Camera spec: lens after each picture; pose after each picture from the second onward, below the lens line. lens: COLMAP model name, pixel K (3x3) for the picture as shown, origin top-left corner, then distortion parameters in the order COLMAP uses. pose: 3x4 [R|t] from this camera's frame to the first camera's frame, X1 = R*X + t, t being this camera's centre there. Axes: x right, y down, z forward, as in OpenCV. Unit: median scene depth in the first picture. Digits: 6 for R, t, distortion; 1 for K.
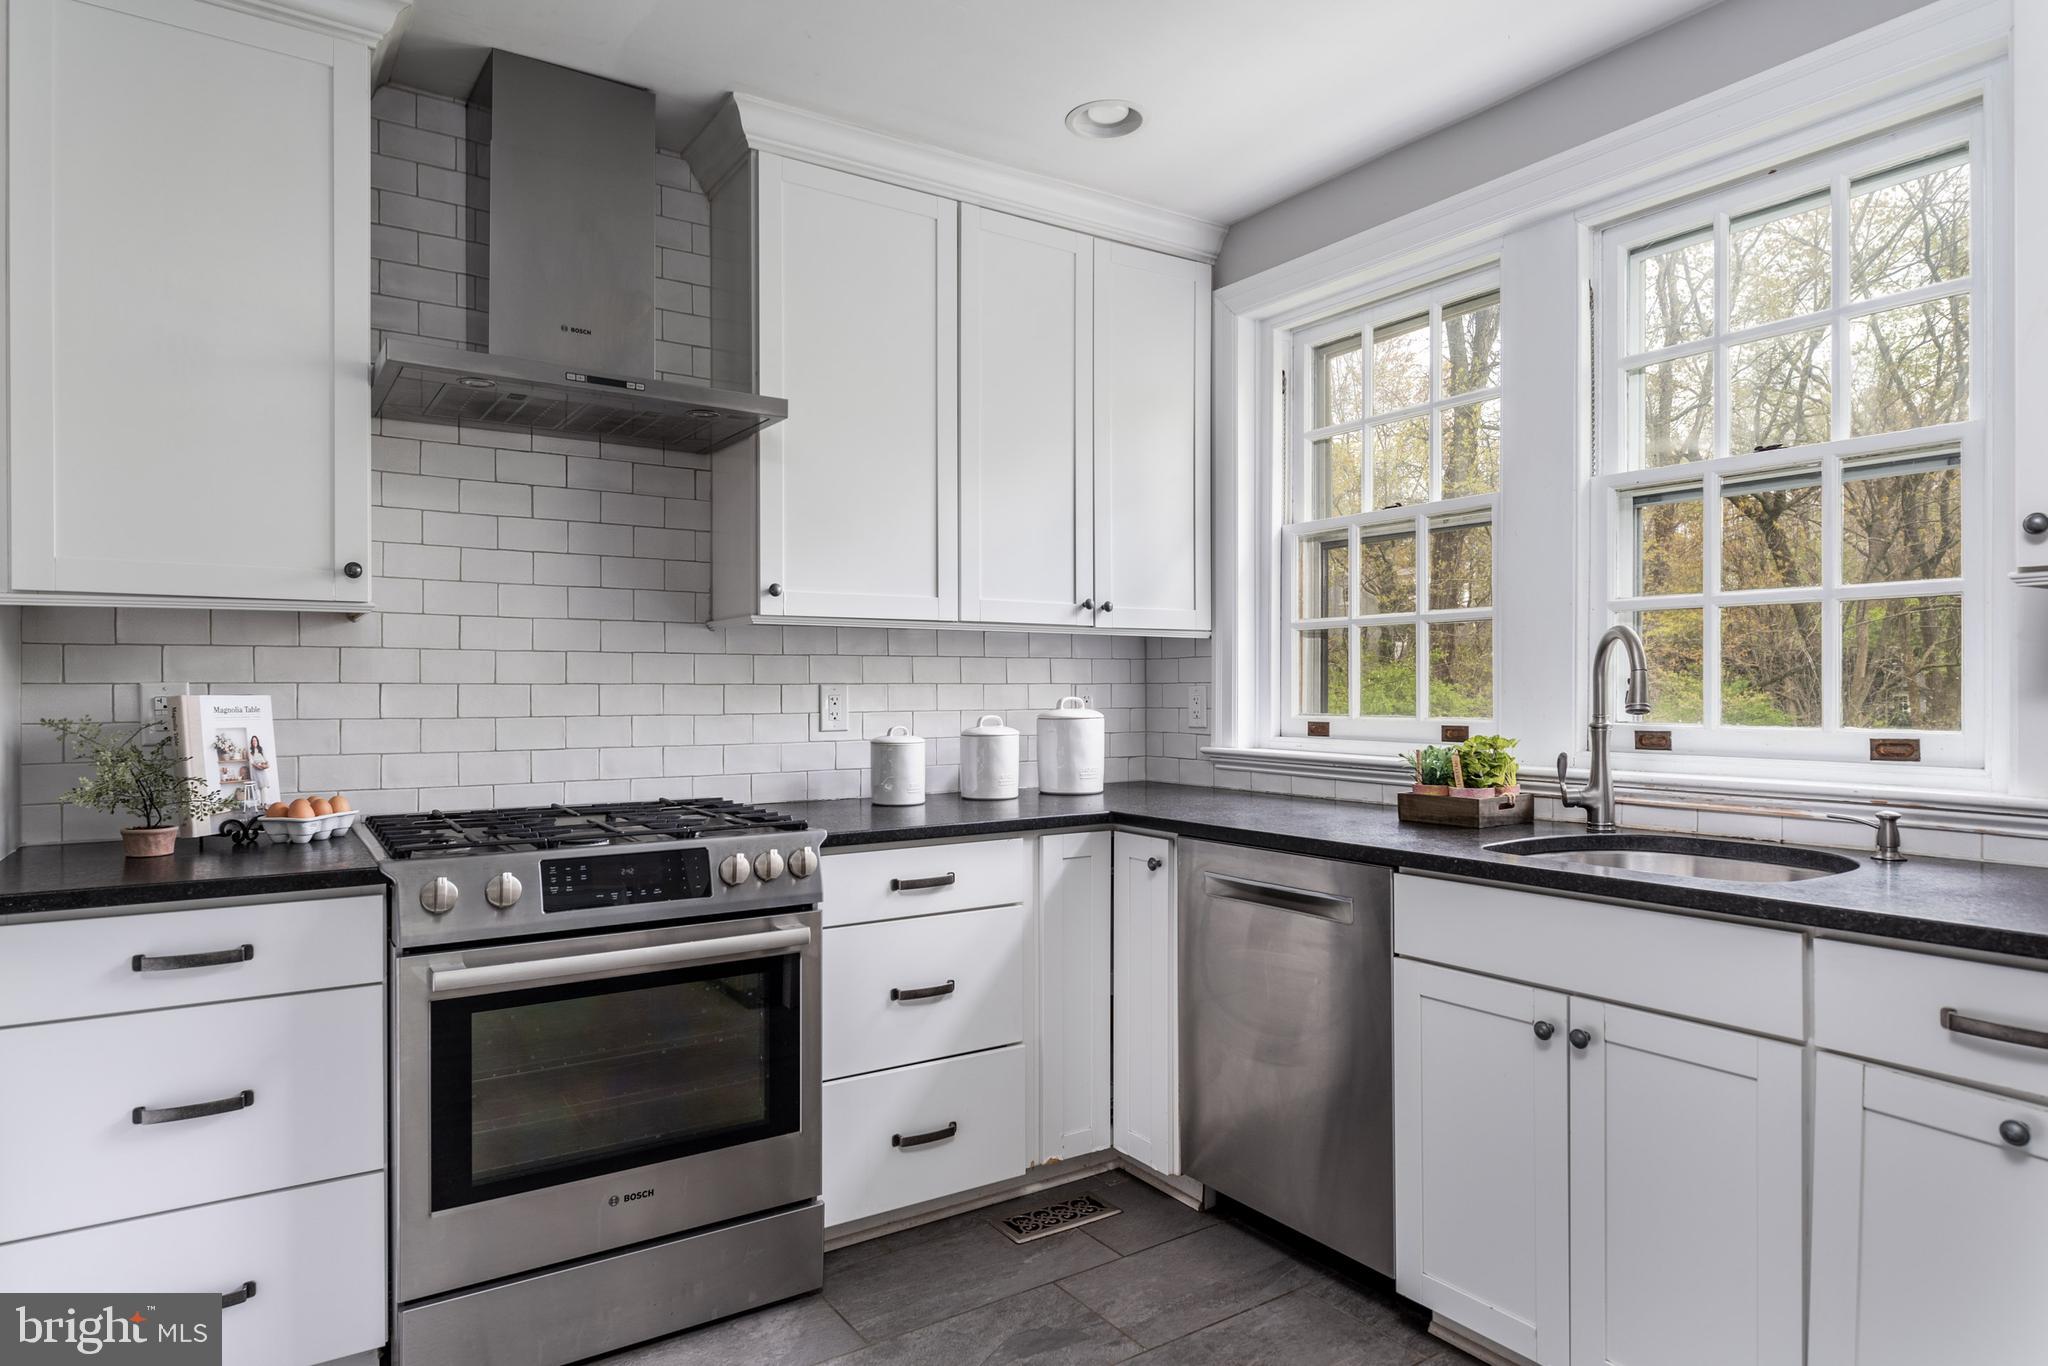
lens RADIAL K [[1185.3, 0, 1019.7], [0, 1185.3, 691.2], [0, 0, 1]] dist [-0.001512, 0.000510]
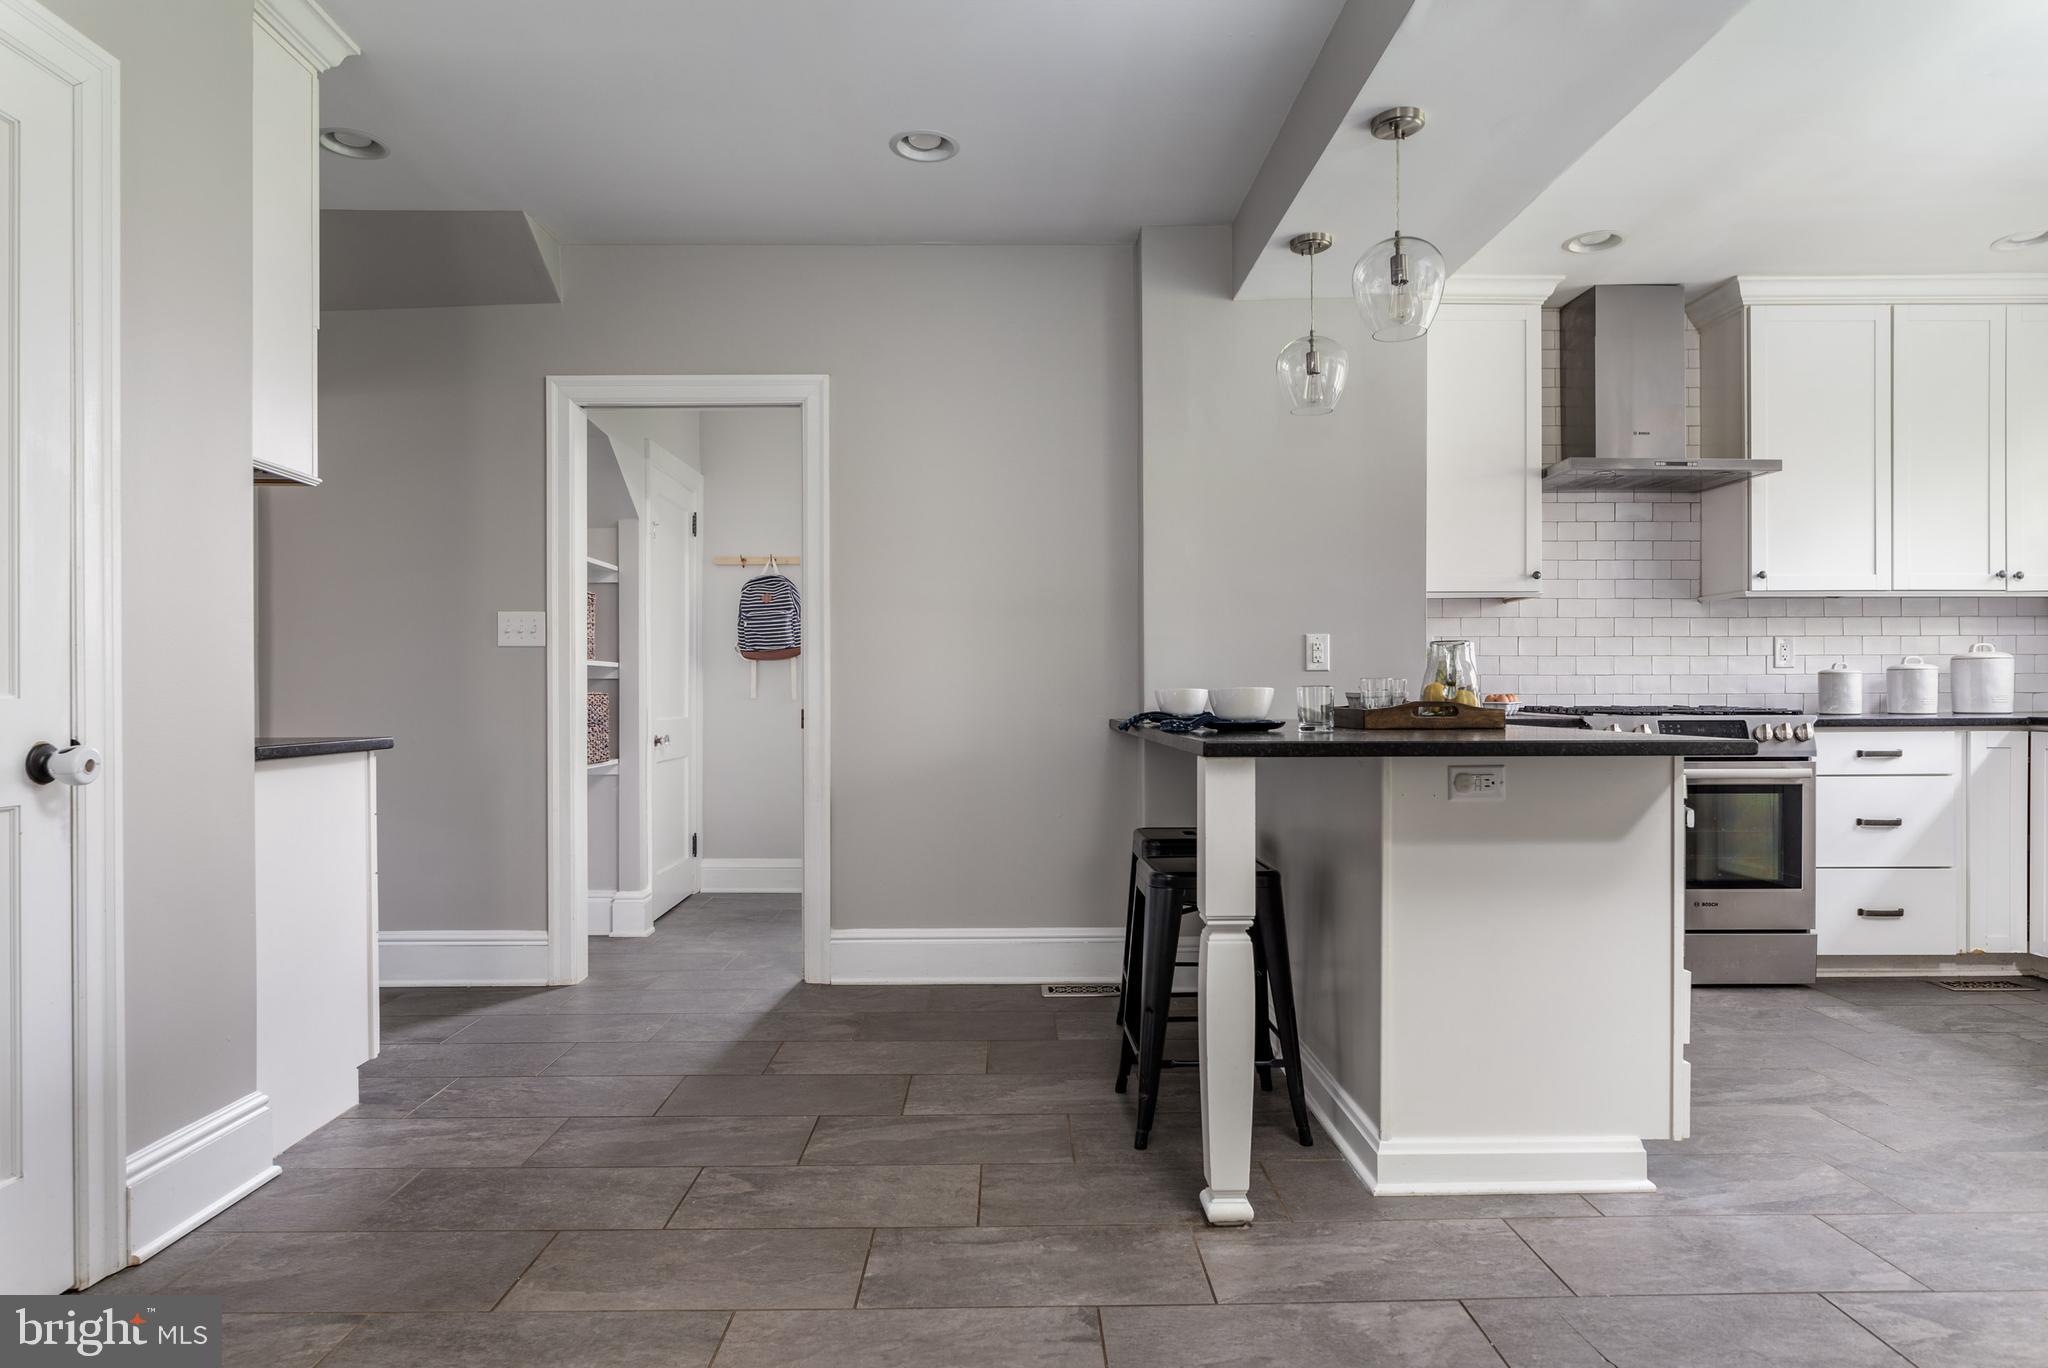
lens RADIAL K [[1185.3, 0, 1019.8], [0, 1185.3, 697.8], [0, 0, 1]] dist [-0.001512, 0.000510]
pose [[0.837164, 0.001866, -0.546948, -0.175946], [0.000327, 0.999992, 0.003911, 0.078919], [0.546951, -0.003453, 0.837157, -0.946027]]
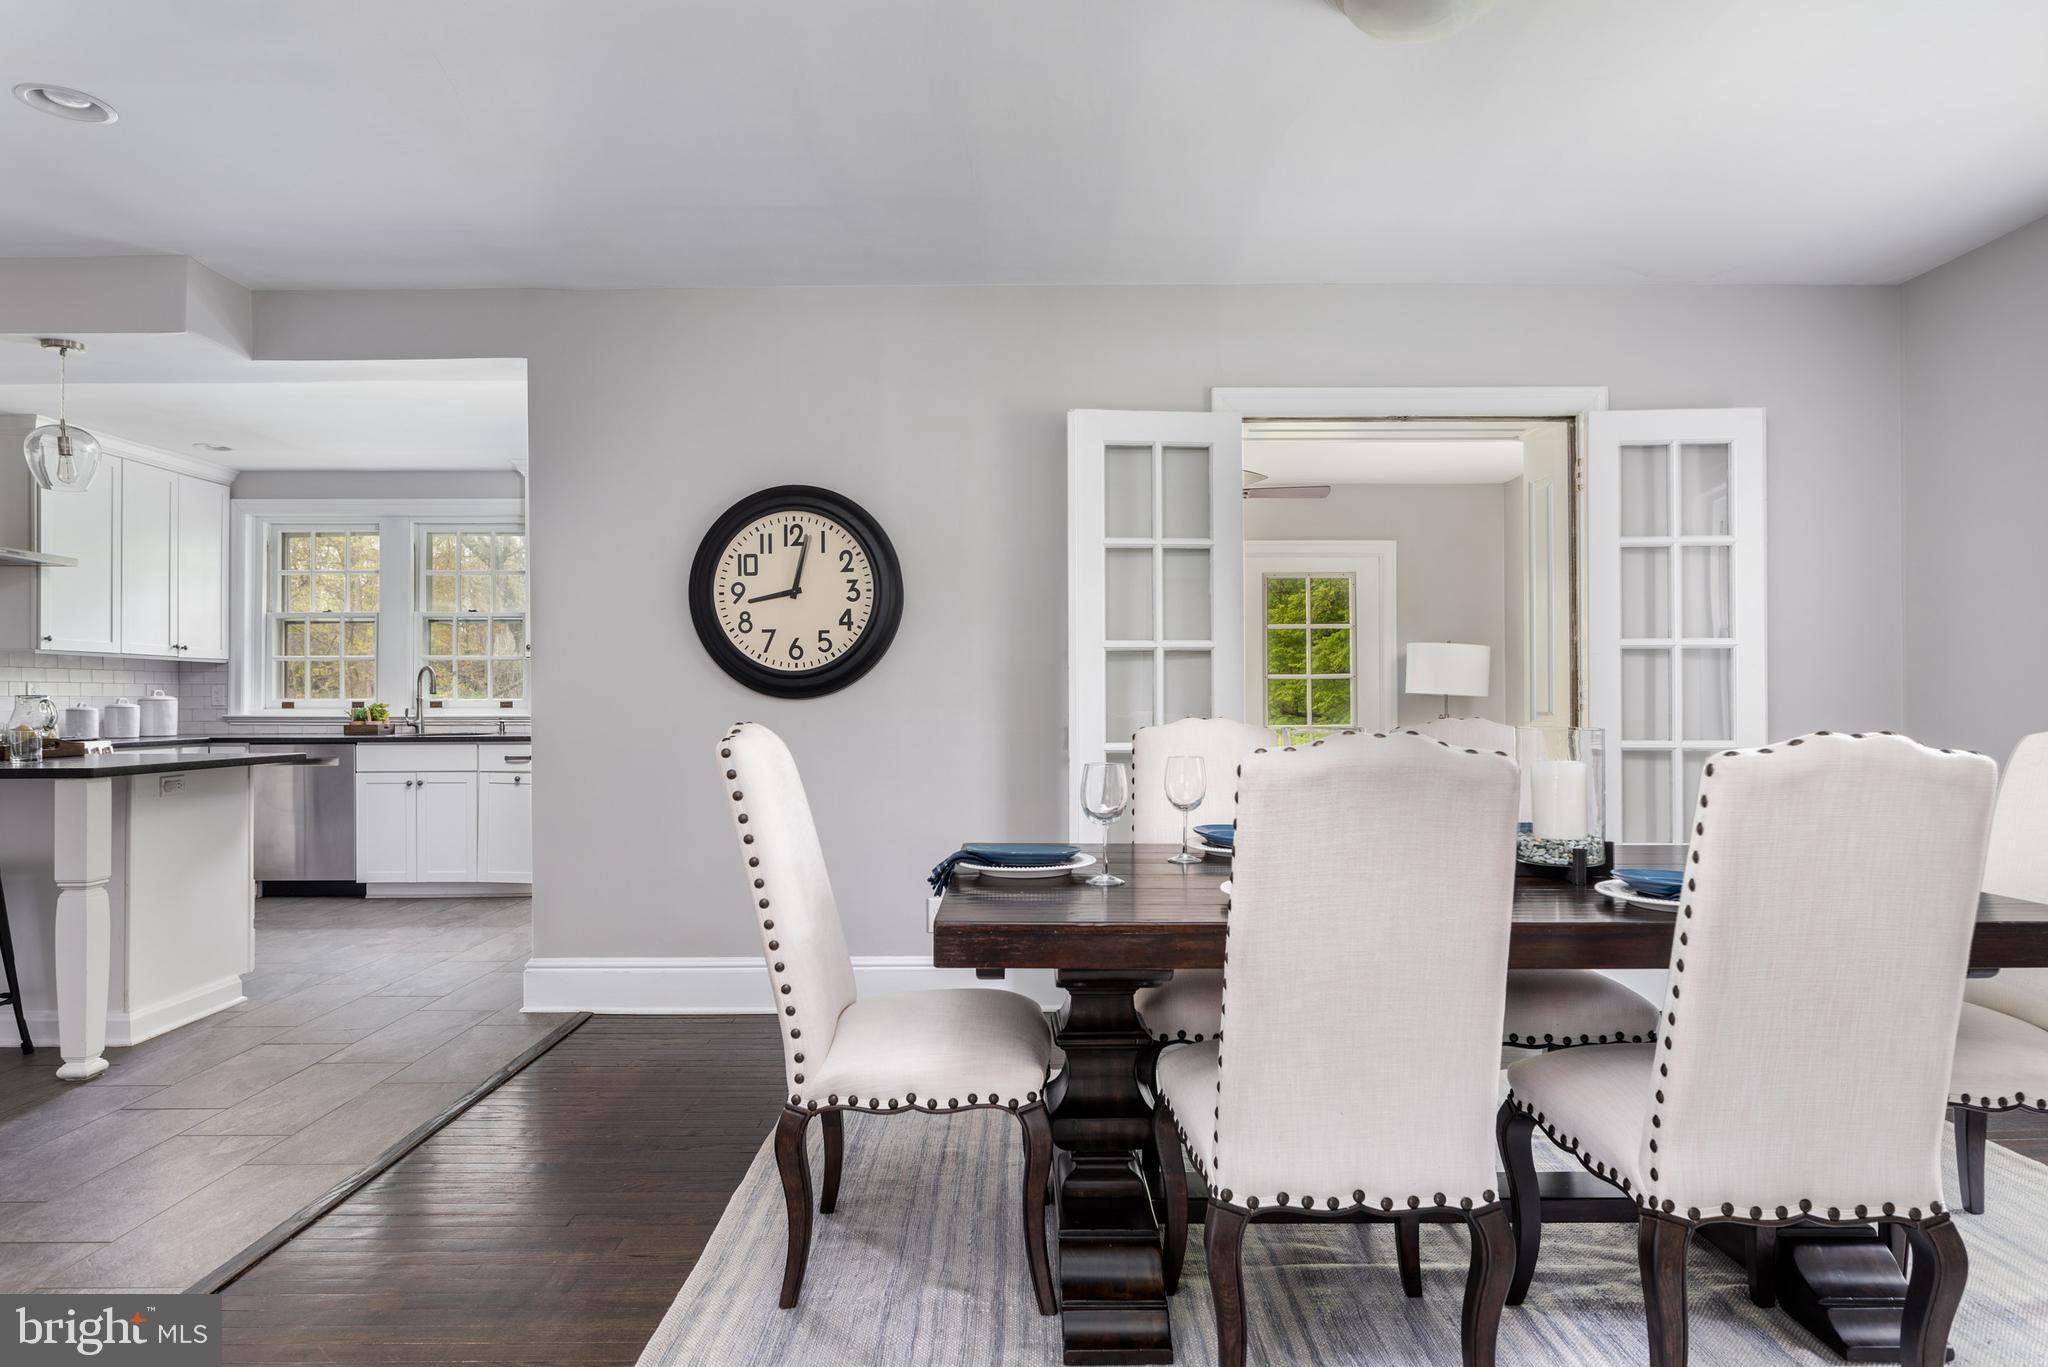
lens RADIAL K [[1185.3, 0, 1020.3], [0, 1185.3, 685.2], [0, 0, 1]] dist [-0.001512, 0.000510]
pose [[0.559742, 0.010694, 0.828598, -1.052647], [0.003841, 0.999872, -0.015500, 0.043636], [-0.828658, 0.011858, 0.559629, -1.783172]]
